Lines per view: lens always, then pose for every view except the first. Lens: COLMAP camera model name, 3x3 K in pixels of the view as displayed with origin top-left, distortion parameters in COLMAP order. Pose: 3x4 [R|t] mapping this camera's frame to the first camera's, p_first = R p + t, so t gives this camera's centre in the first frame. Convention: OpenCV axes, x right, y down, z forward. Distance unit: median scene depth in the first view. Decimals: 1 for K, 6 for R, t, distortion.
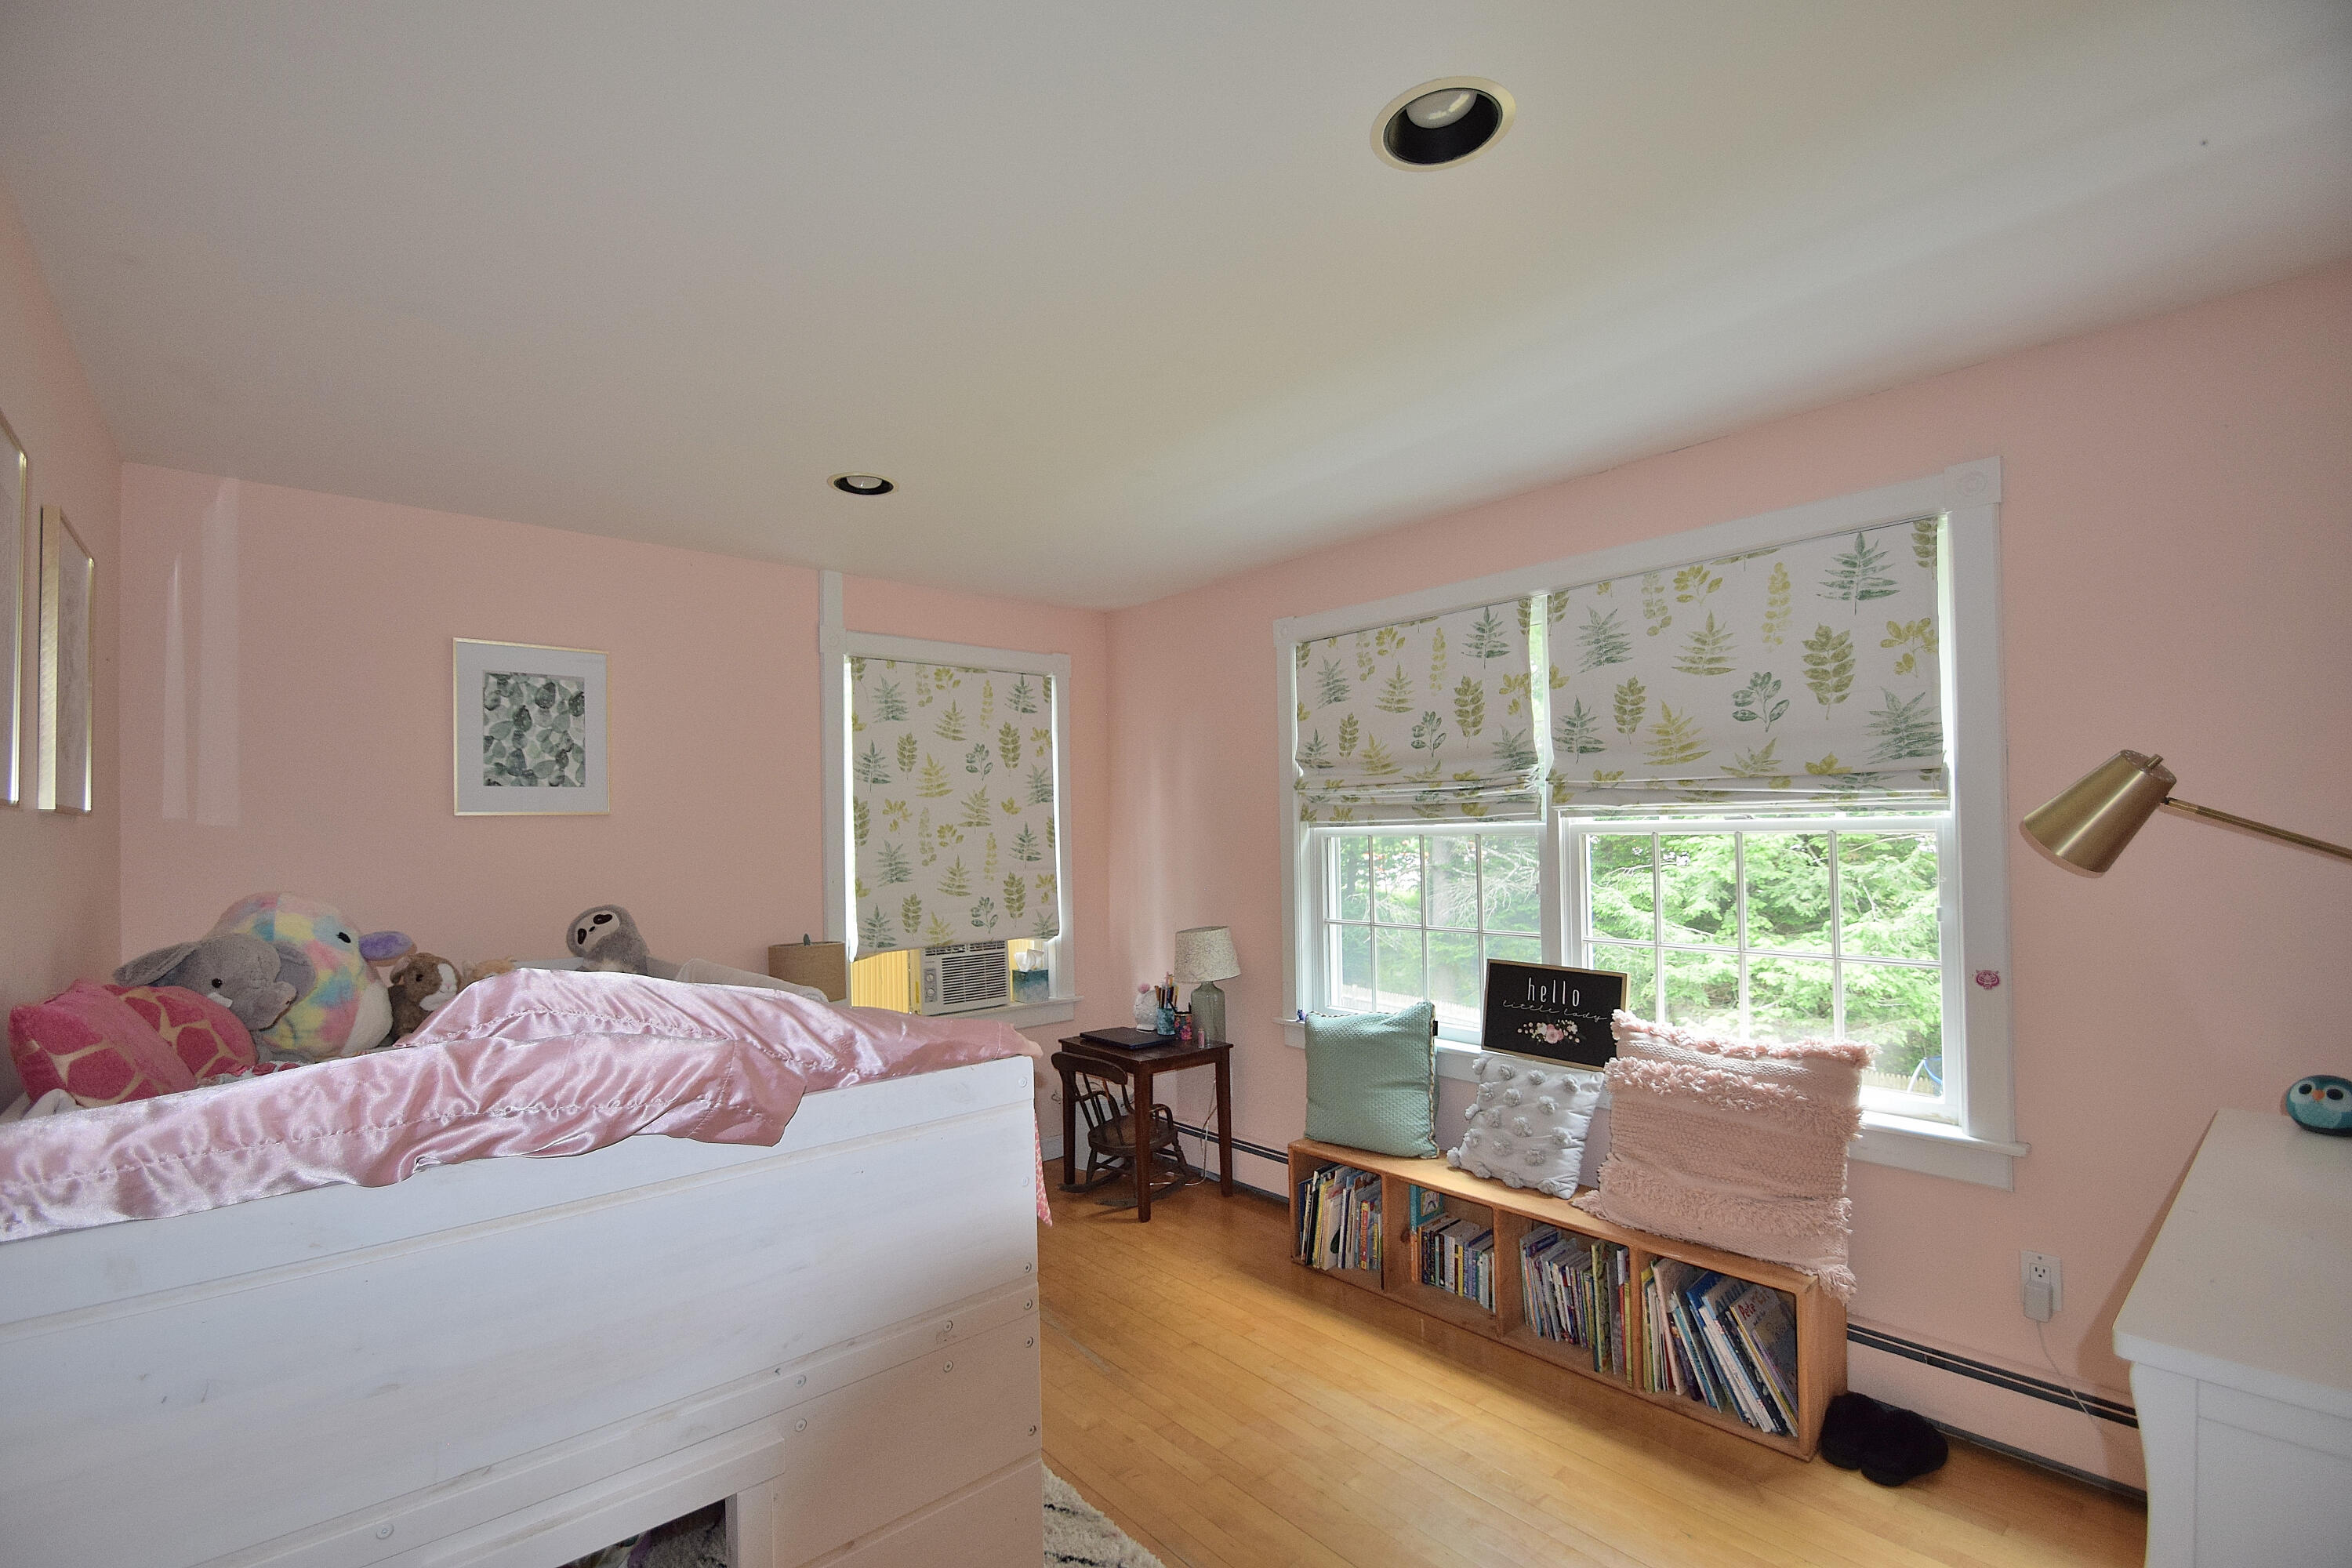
lens RADIAL K [[1042.5, 0, 1173.5], [0, 1042.5, 796.4], [0, 0, 1]] dist [-0.000054, -0.000137]
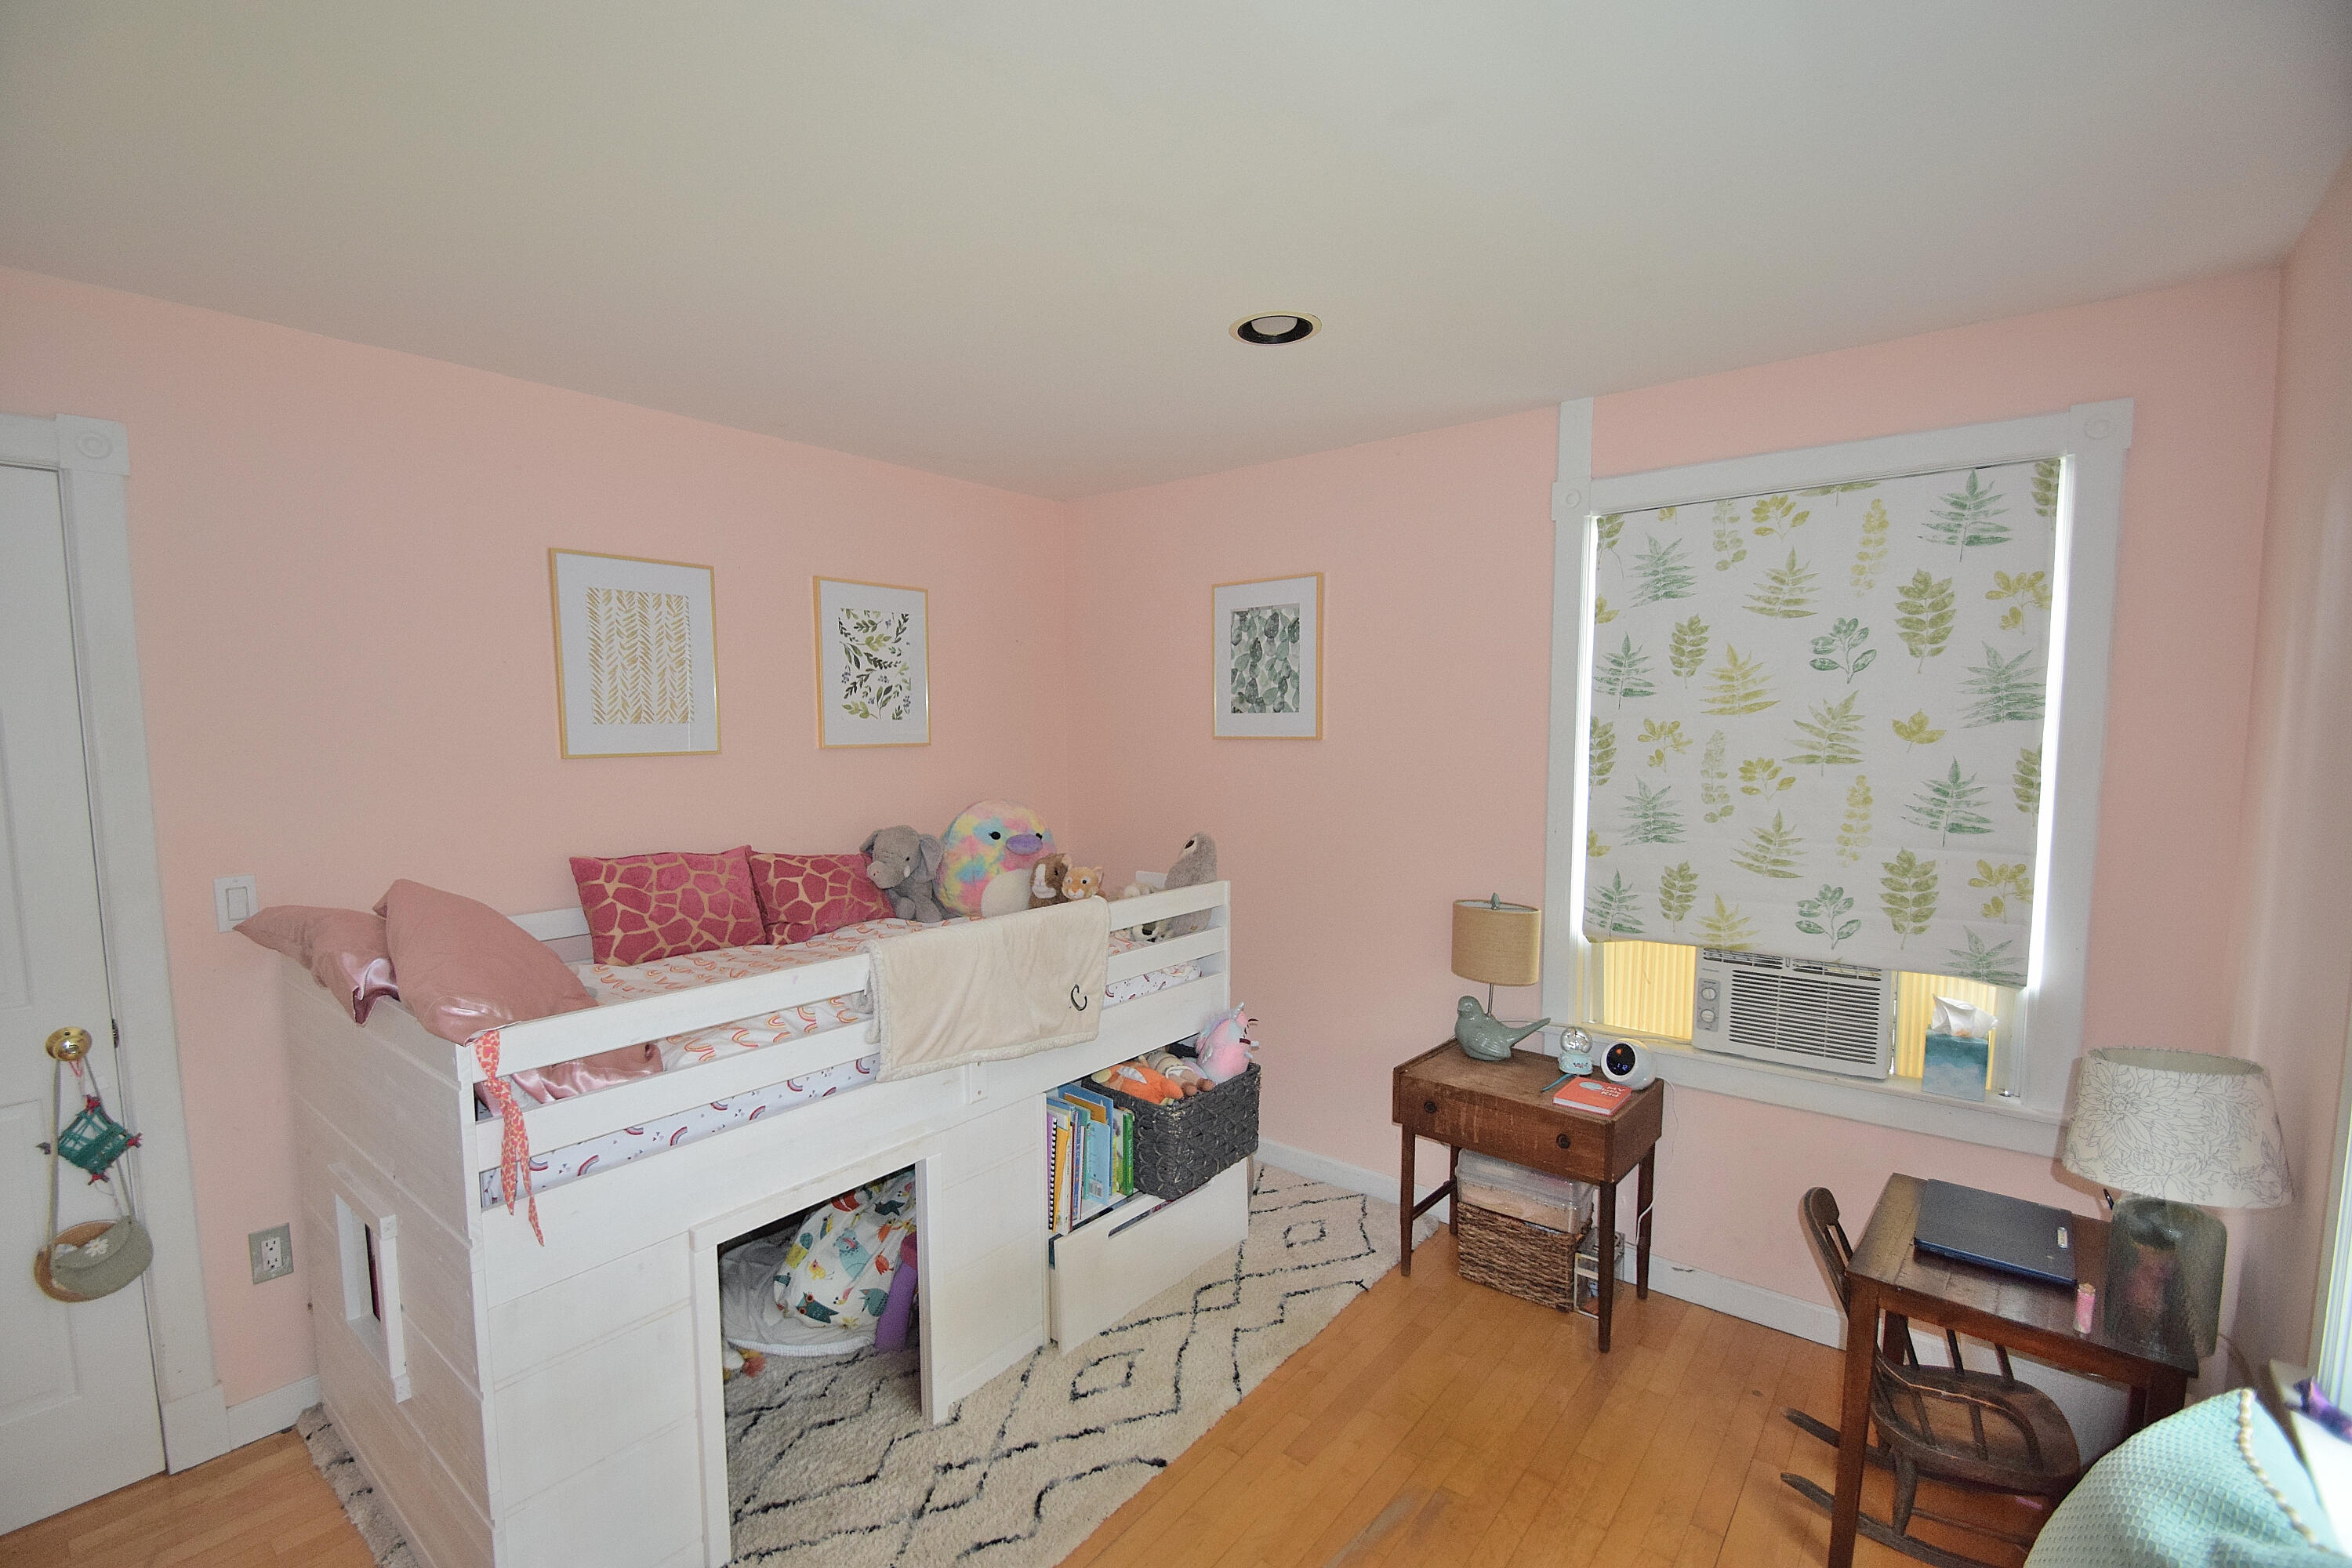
lens RADIAL K [[1042.5, 0, 1173.5], [0, 1042.5, 804.5], [0, 0, 1]] dist [-0.000054, -0.000137]
pose [[0.148436, 0.097327, -0.984121, 0.357151], [0.038633, 0.993815, 0.104113, -0.025019], [0.988167, -0.053474, 0.143758, 0.601524]]
